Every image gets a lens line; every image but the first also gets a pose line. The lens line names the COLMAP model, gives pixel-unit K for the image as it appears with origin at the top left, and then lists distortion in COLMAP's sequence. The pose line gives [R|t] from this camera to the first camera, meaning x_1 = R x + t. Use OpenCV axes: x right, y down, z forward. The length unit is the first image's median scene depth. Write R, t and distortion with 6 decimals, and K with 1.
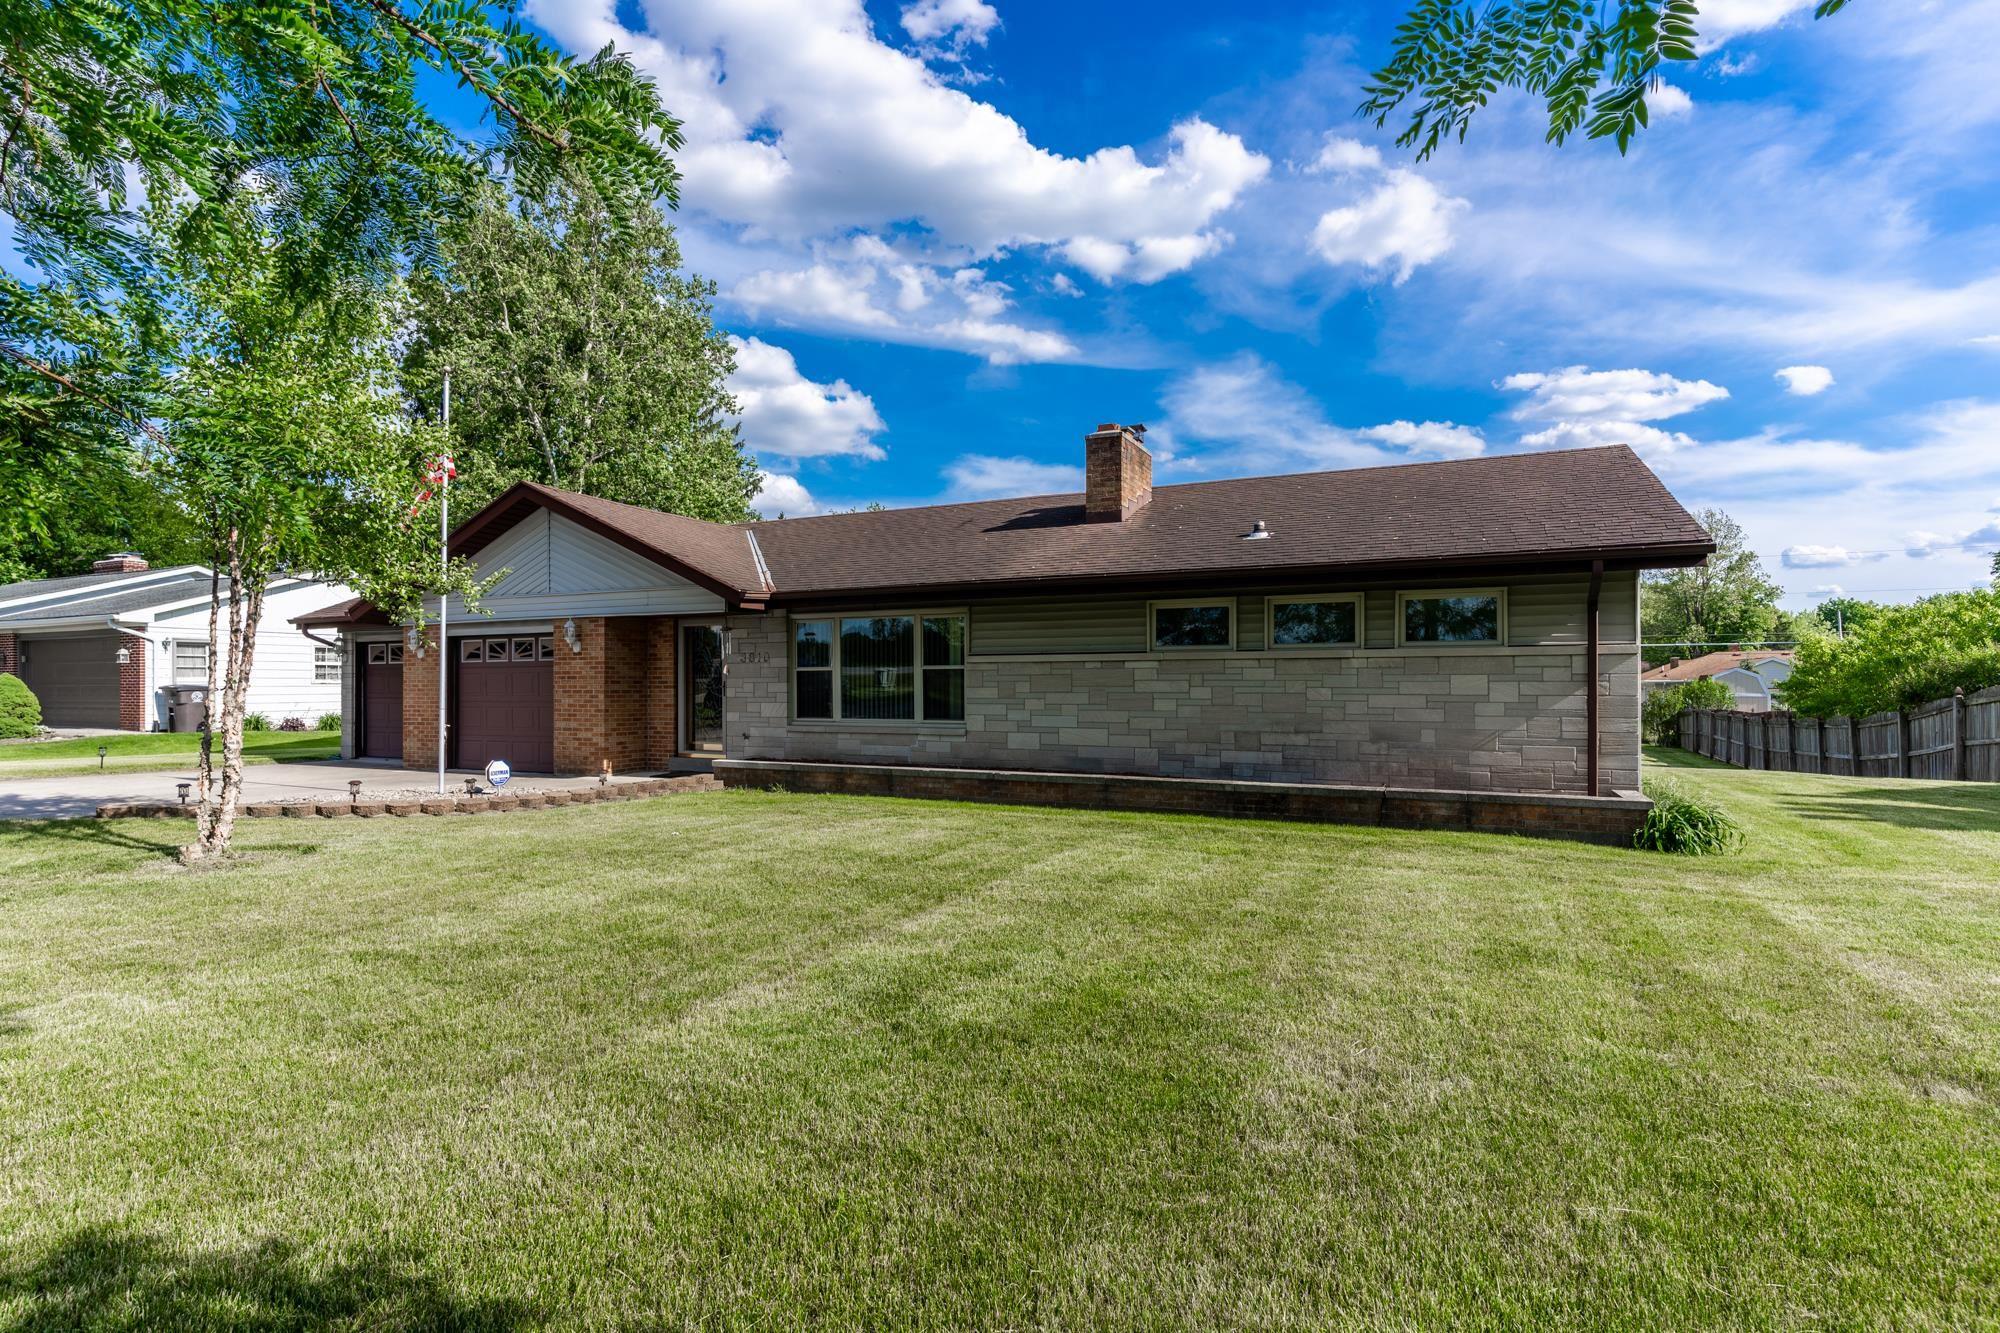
lens RADIAL K [[982.0, 0, 1048.5], [0, 982.0, 693.0], [0, 0, 1]] dist [-0.000687, 0.000112]
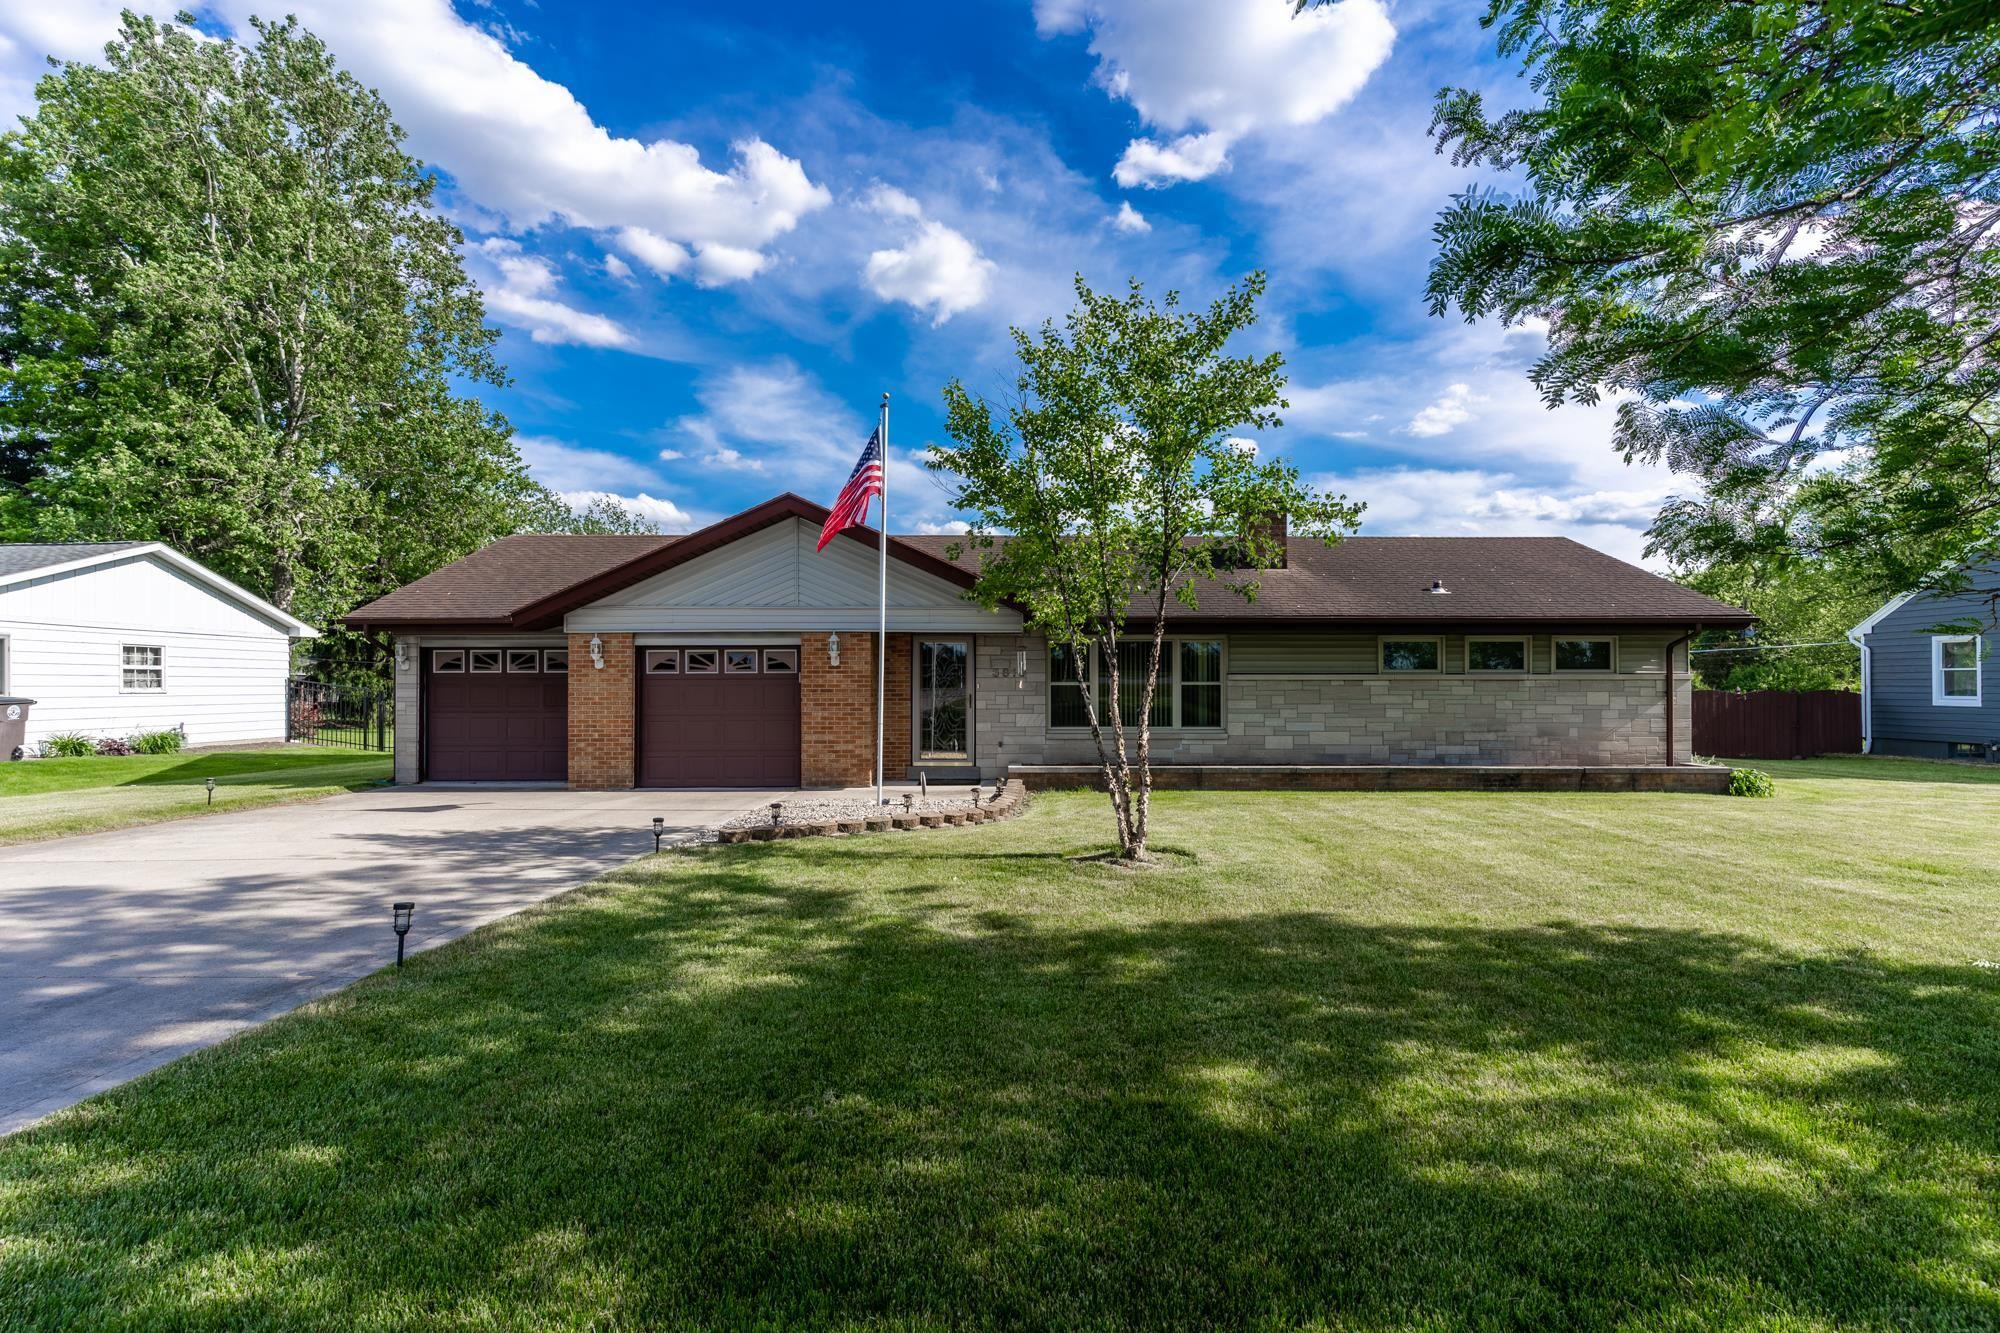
lens RADIAL K [[960.5, 0, 994.5], [0, 960.5, 661.5], [0, 0, 1]] dist [0.000601, 0.000781]
pose [[0.903765, 0.012204, 0.427855, -0.728729], [0.002179, 0.999449, -0.033110, -0.012313], [-0.428024, 0.030856, 0.903241, 0.027845]]
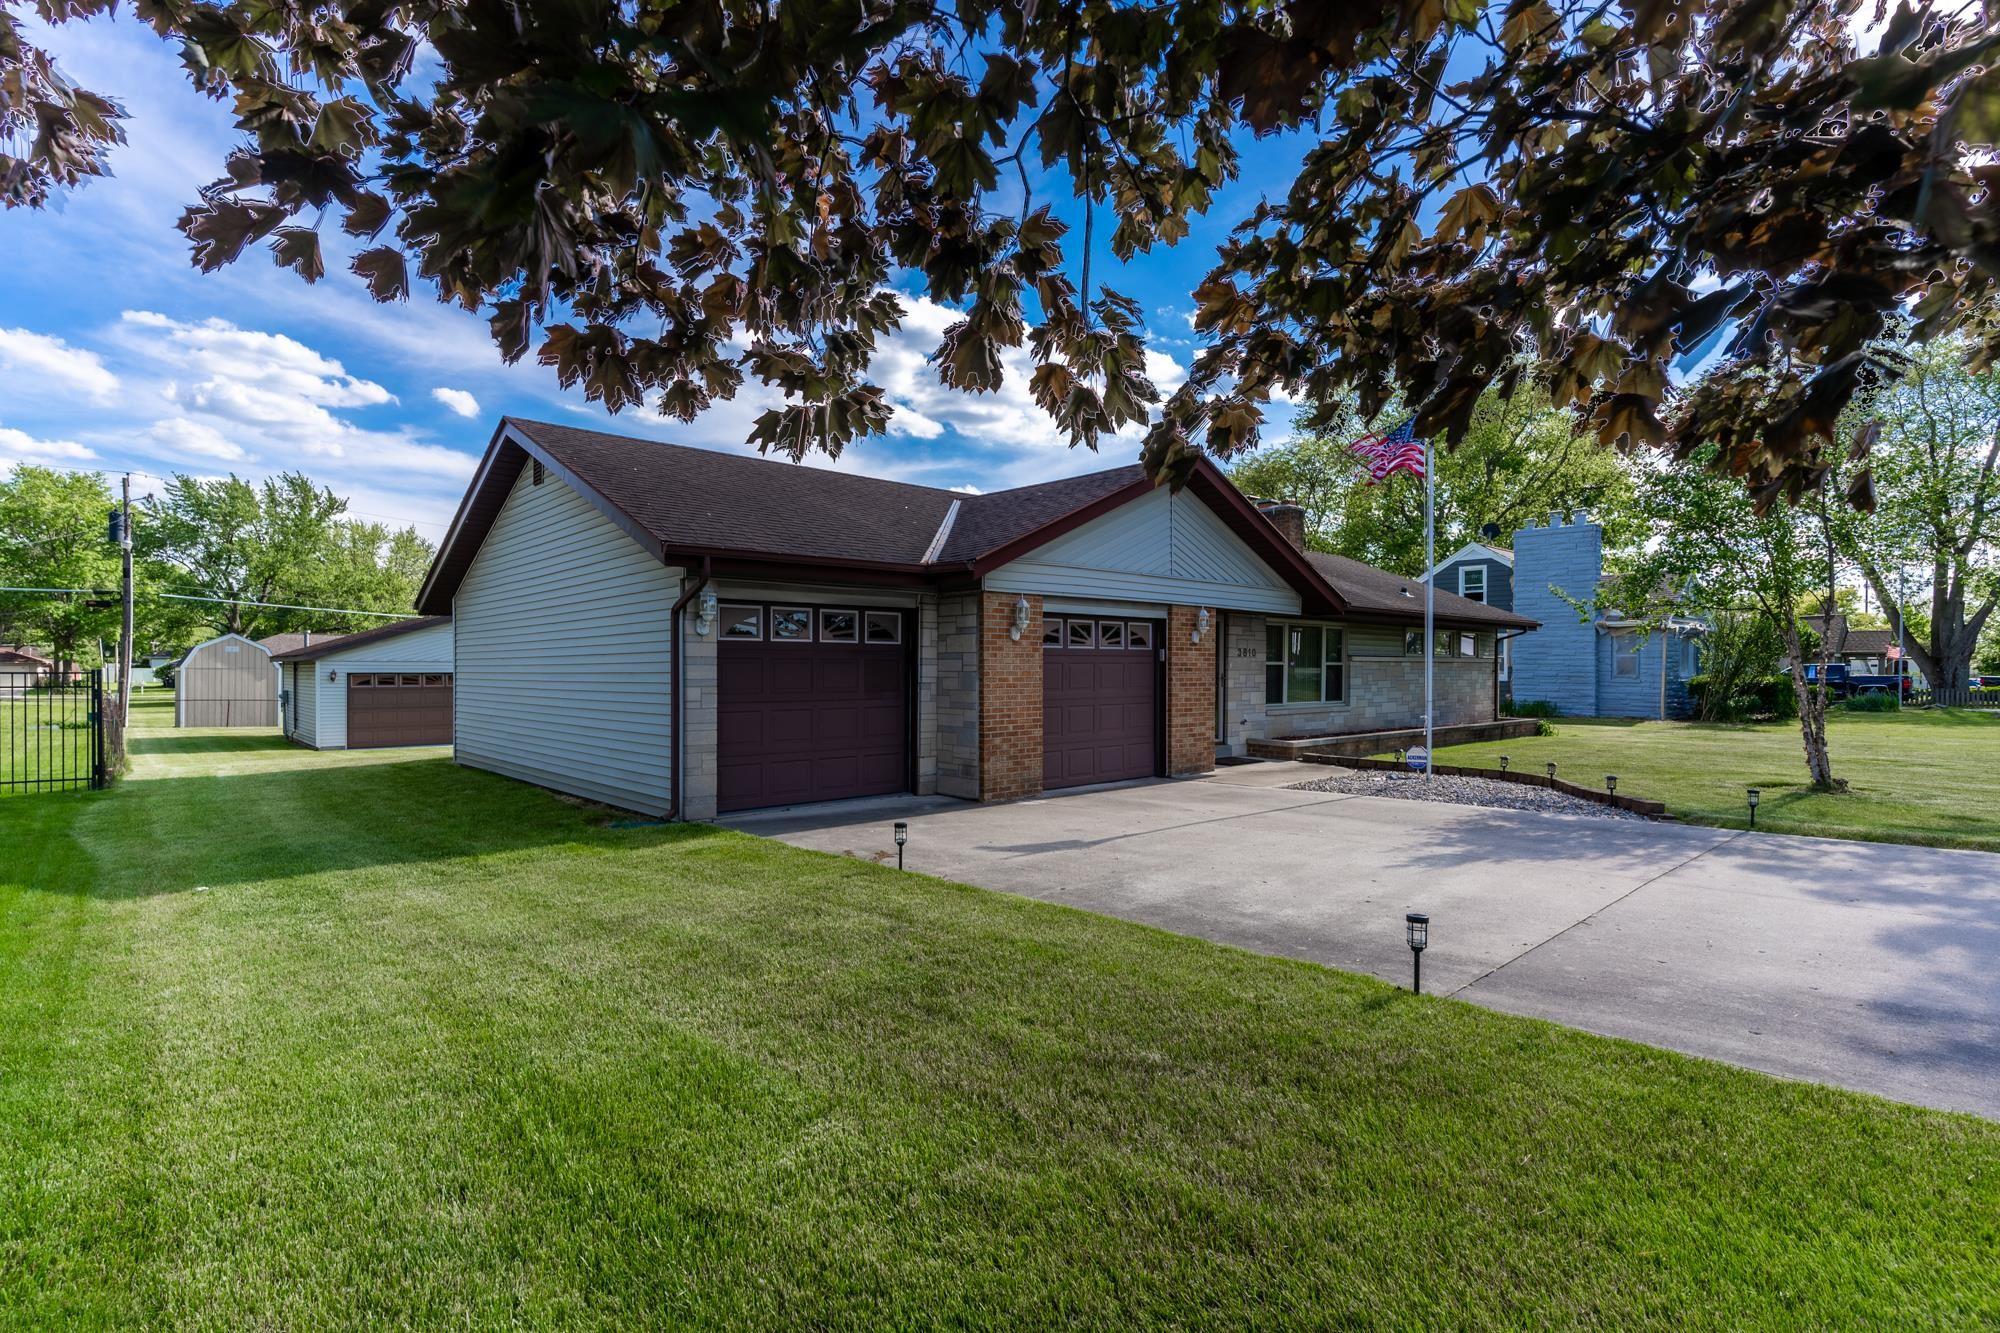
lens RADIAL K [[960.5, 0, 994.5], [0, 960.5, 661.5], [0, 0, 1]] dist [0.000601, 0.000781]
pose [[0.380189, 0.010992, 0.924844, -1.349230], [0.006836, 0.999869, -0.014694, -0.010668], [-0.924884, 0.011909, 0.380063, 0.796000]]
